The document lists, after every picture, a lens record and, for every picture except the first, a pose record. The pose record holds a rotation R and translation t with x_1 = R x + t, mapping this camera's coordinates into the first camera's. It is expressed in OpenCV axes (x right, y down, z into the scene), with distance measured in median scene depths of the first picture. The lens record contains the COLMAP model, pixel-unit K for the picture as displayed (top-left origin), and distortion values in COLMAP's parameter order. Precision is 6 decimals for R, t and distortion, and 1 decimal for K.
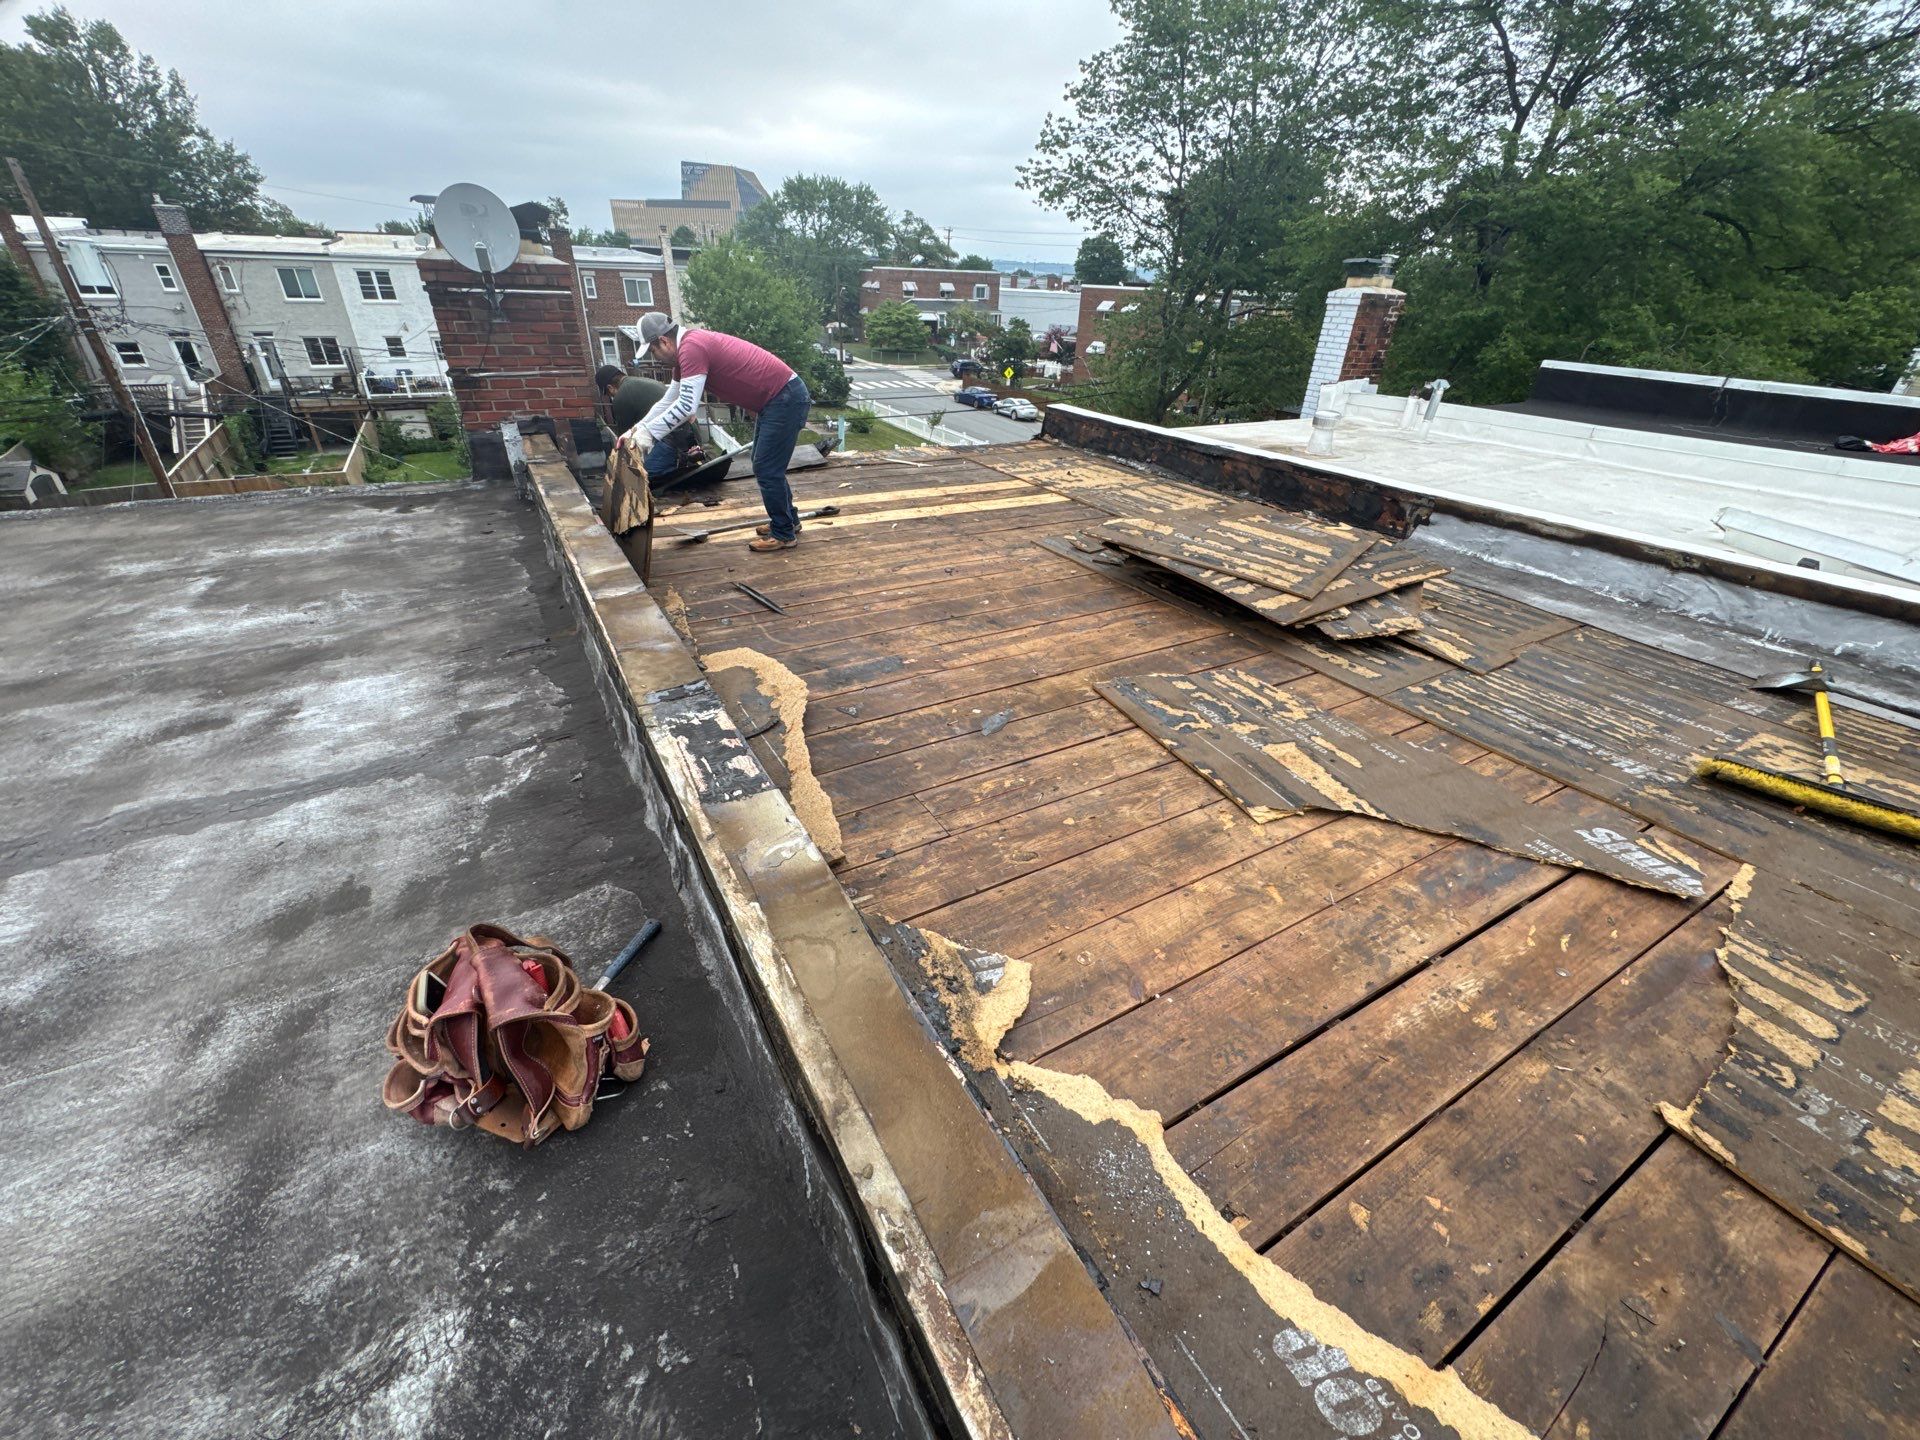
lens RADIAL K [[768.8, 0, 955.7], [0, 768.8, 722.4], [0, 0, 1]] dist [-0.001417, 0.000103]
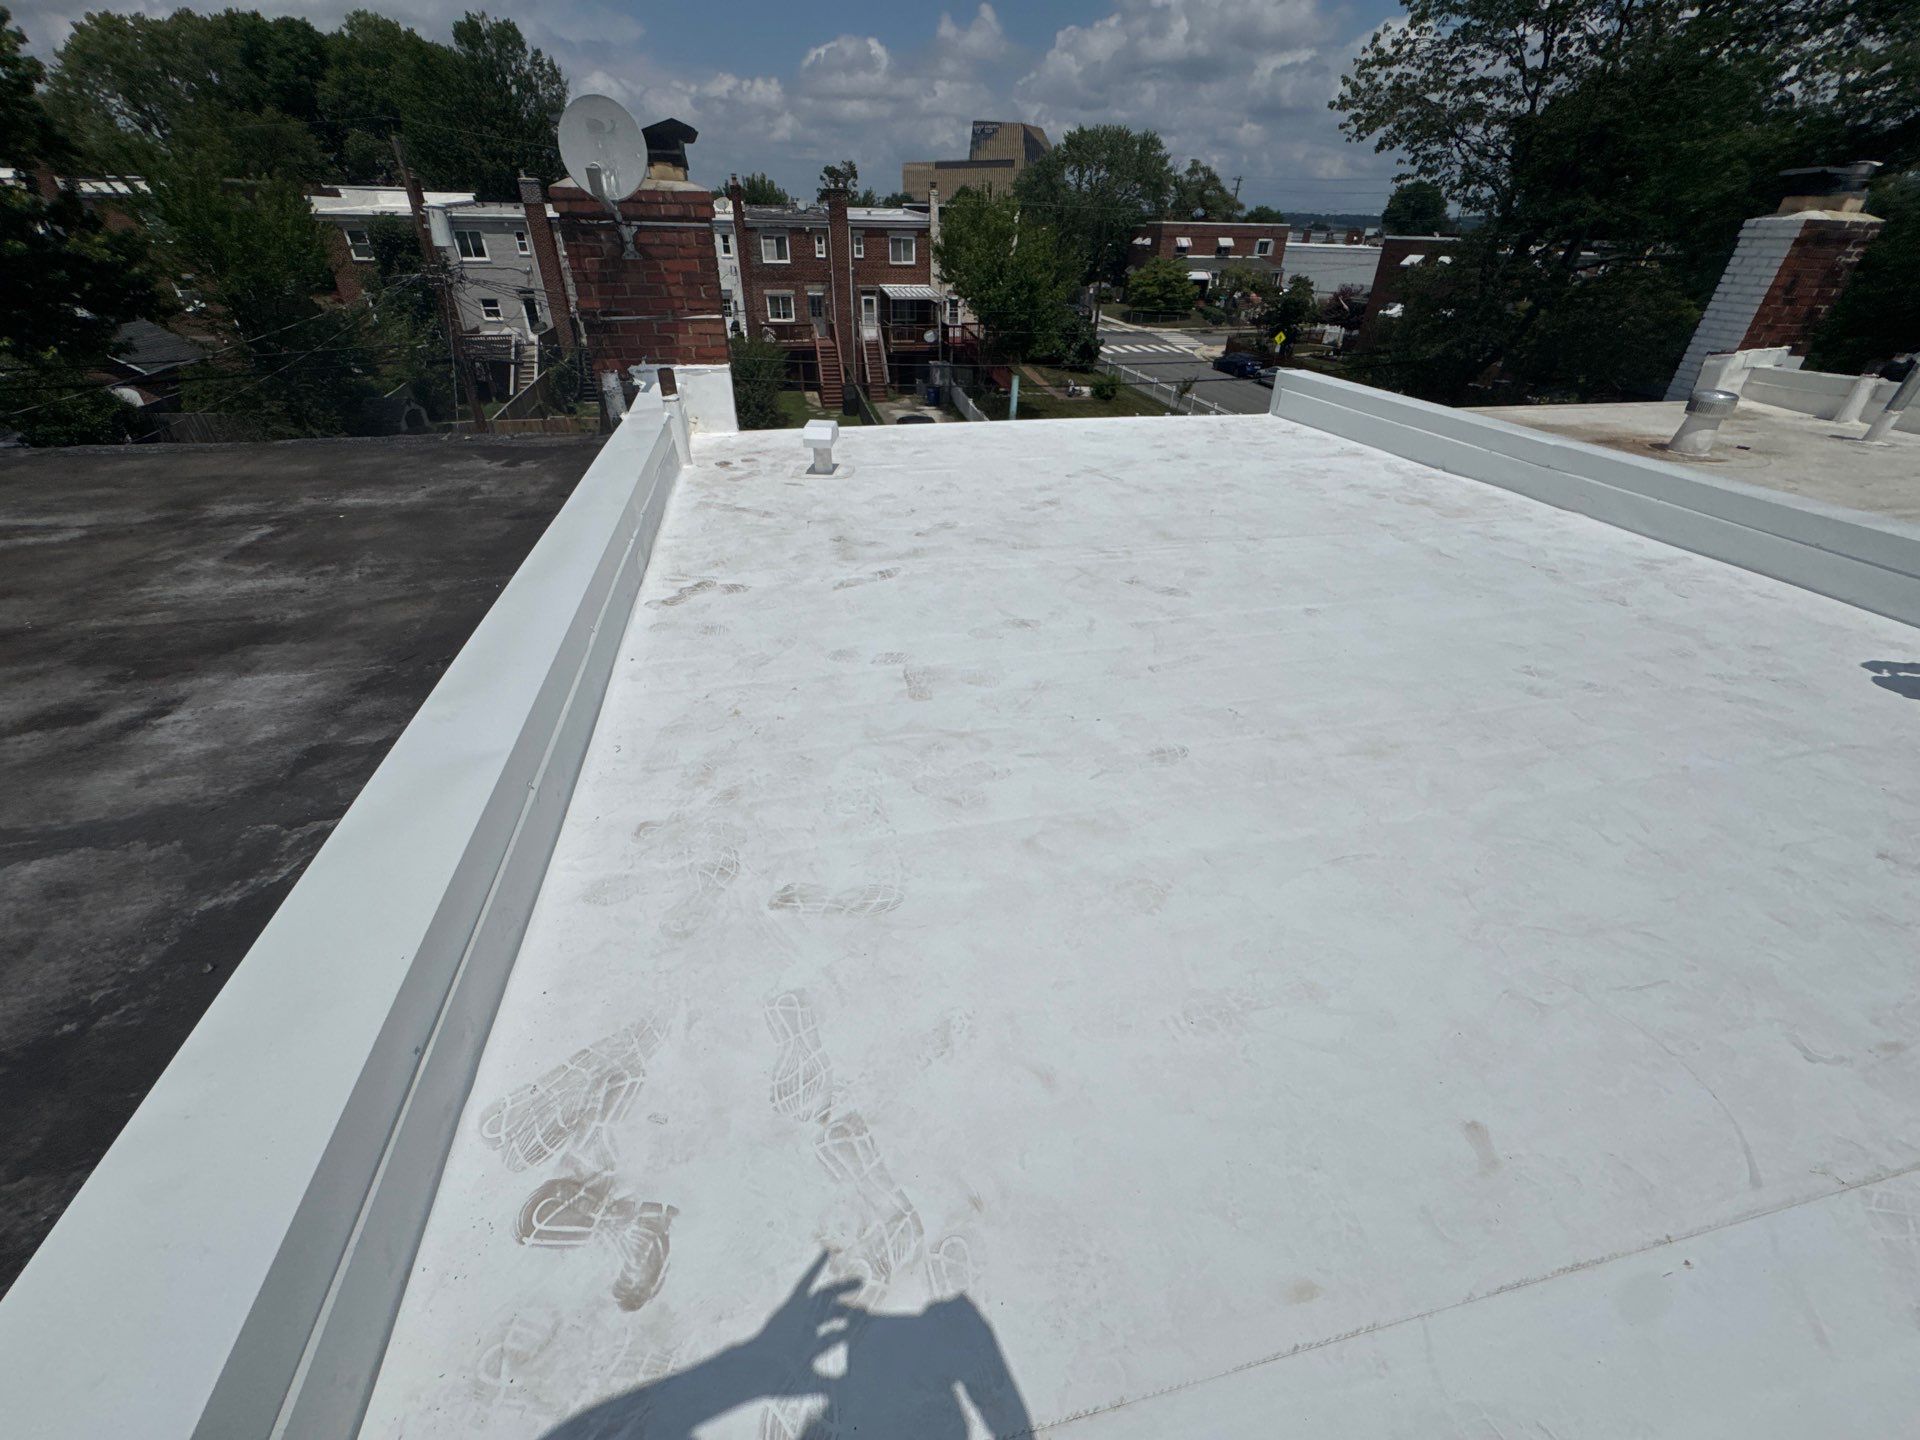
lens RADIAL K [[768.8, 0, 955.7], [0, 768.8, 722.4], [0, 0, 1]] dist [-0.001417, 0.000103]
pose [[0.953900, 0.146857, -0.261741, 0.077366], [-0.136584, 0.988980, 0.057124, -0.077736], [0.267245, -0.018741, 0.963446, 0.200768]]
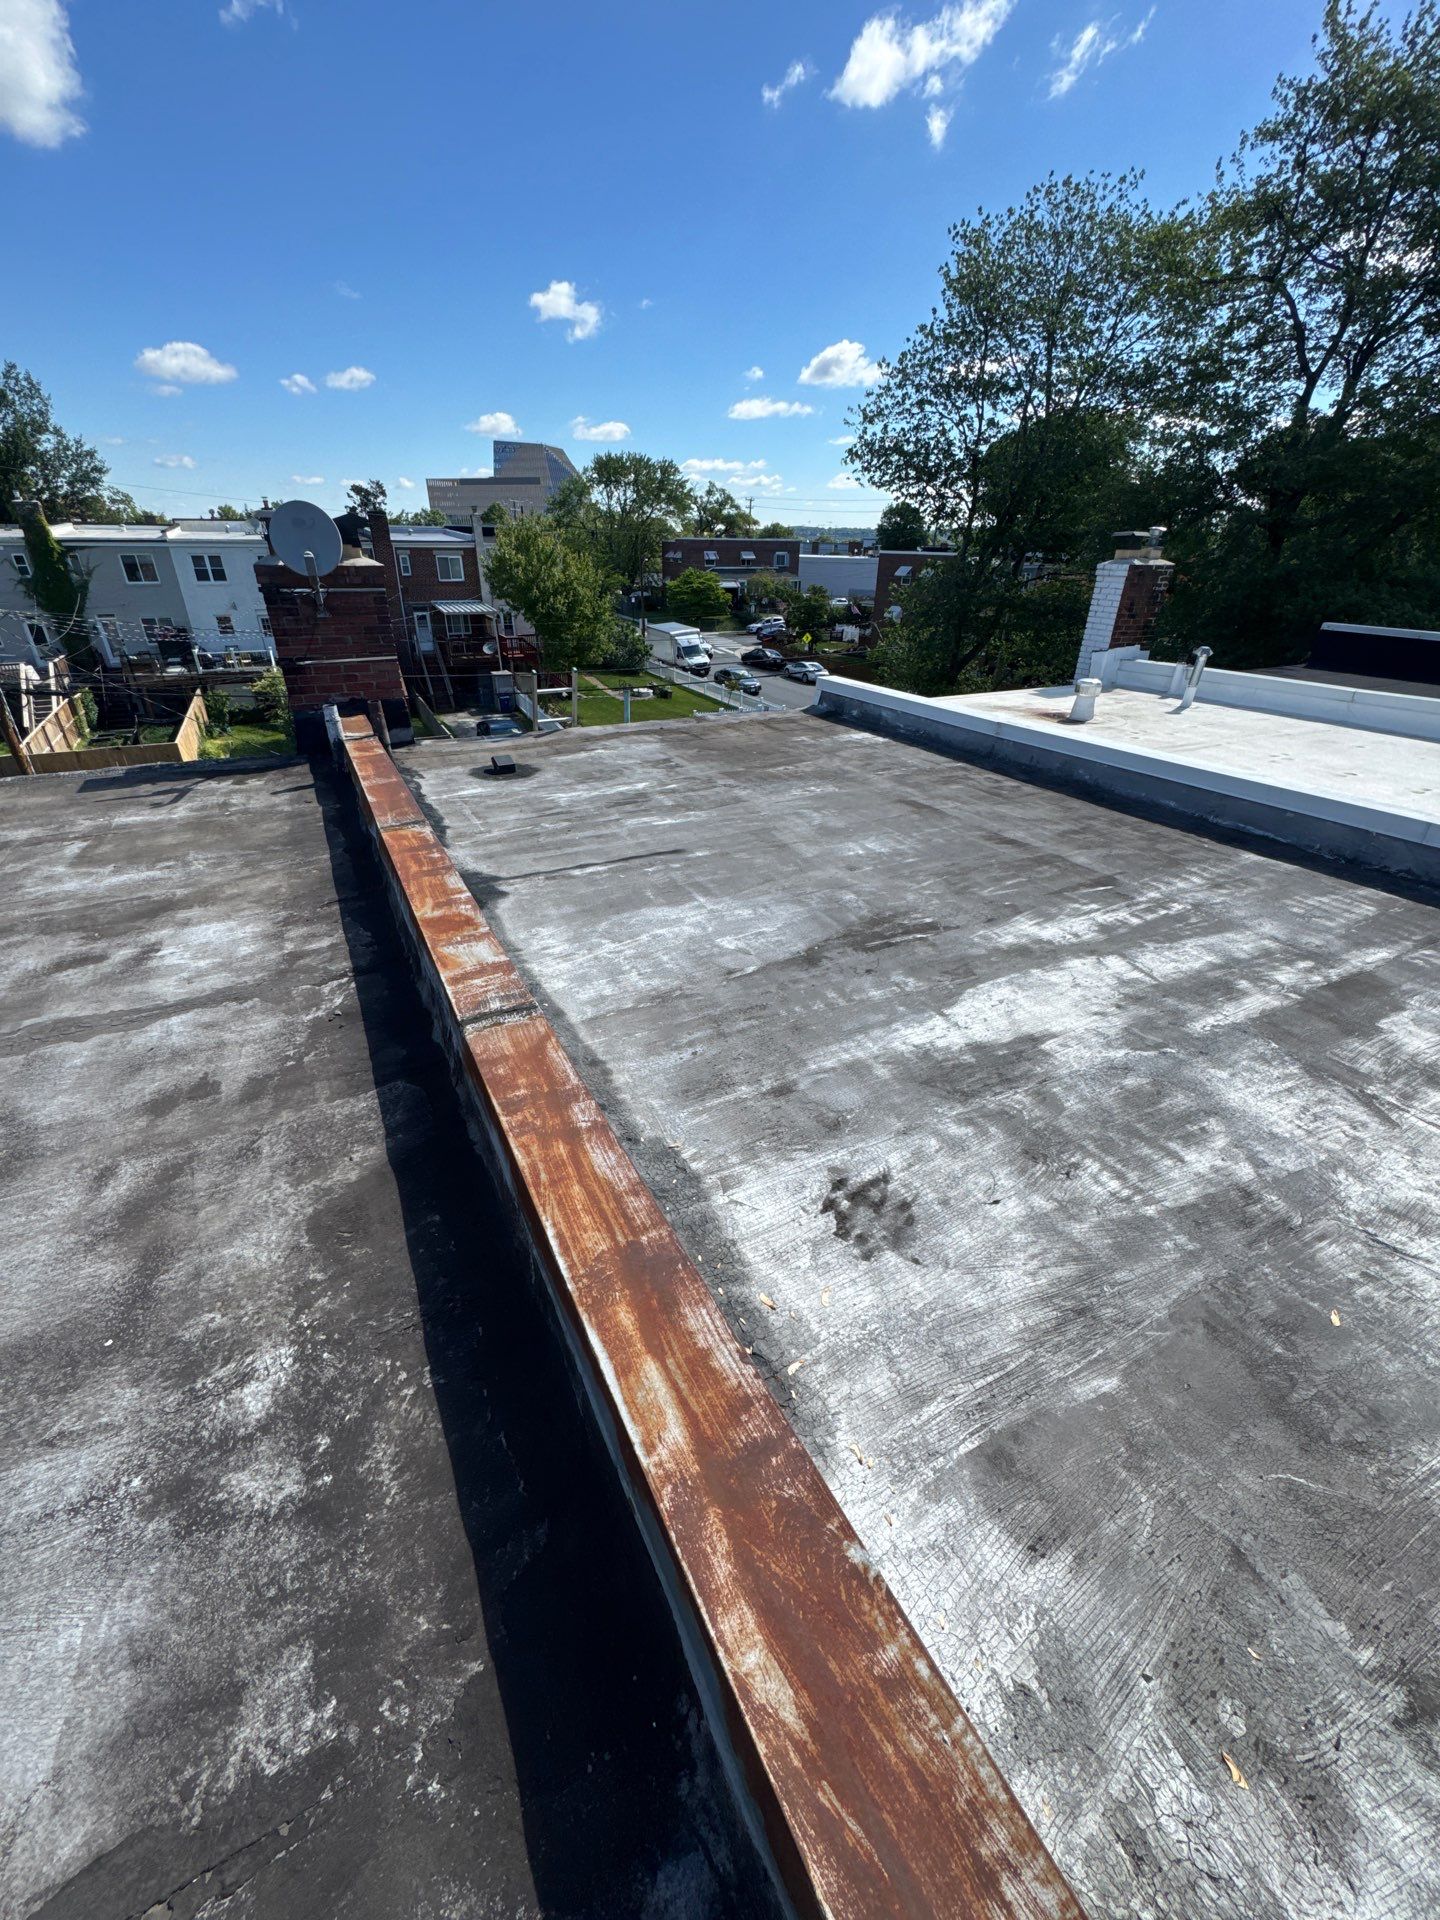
lens RADIAL K [[768.8, 0, 720.0], [0, 768.8, 960.0], [0, 0, 1]] dist [-0.001417, 0.000103]
pose [[0.998824, 0.003644, -0.048355, 0.045492], [-0.005062, 0.999560, -0.029231, 0.015175], [0.048228, 0.029442, 0.998402, -0.084184]]
